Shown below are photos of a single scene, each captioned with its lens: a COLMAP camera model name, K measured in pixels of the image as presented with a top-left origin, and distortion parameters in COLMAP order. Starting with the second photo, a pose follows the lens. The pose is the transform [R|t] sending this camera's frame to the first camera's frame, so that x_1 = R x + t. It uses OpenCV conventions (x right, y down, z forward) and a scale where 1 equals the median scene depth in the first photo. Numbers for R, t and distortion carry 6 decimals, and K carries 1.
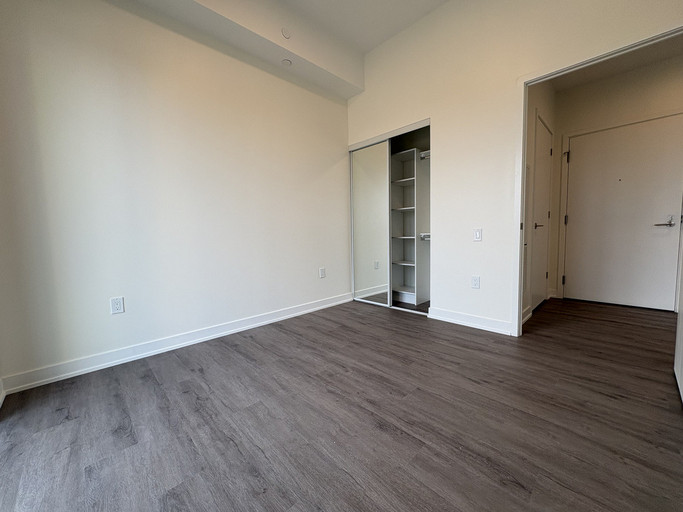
lens RADIAL K [[271.8, 0, 341.5], [0, 271.8, 256.0], [0, 0, 1]] dist [0.000763, 0.000190]
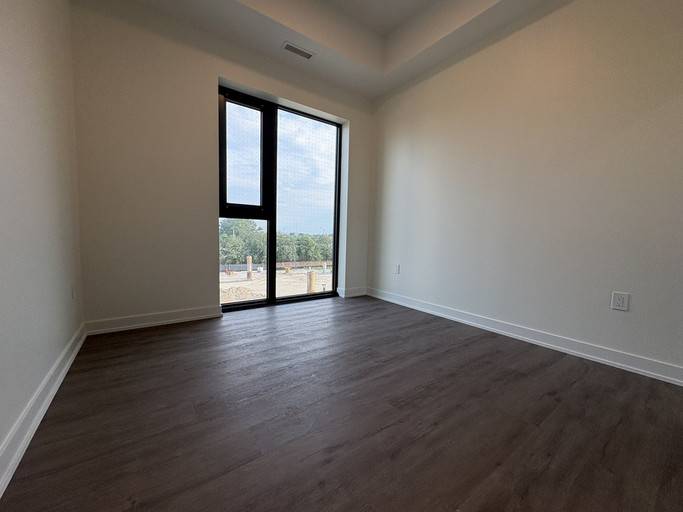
lens RADIAL K [[271.8, 0, 341.5], [0, 271.8, 256.0], [0, 0, 1]] dist [0.000763, 0.000190]
pose [[-0.152084, 0.093428, -0.983942, 0.830302], [-0.098629, 0.989119, 0.109164, -0.046953], [0.983434, 0.113647, -0.141215, 0.817007]]
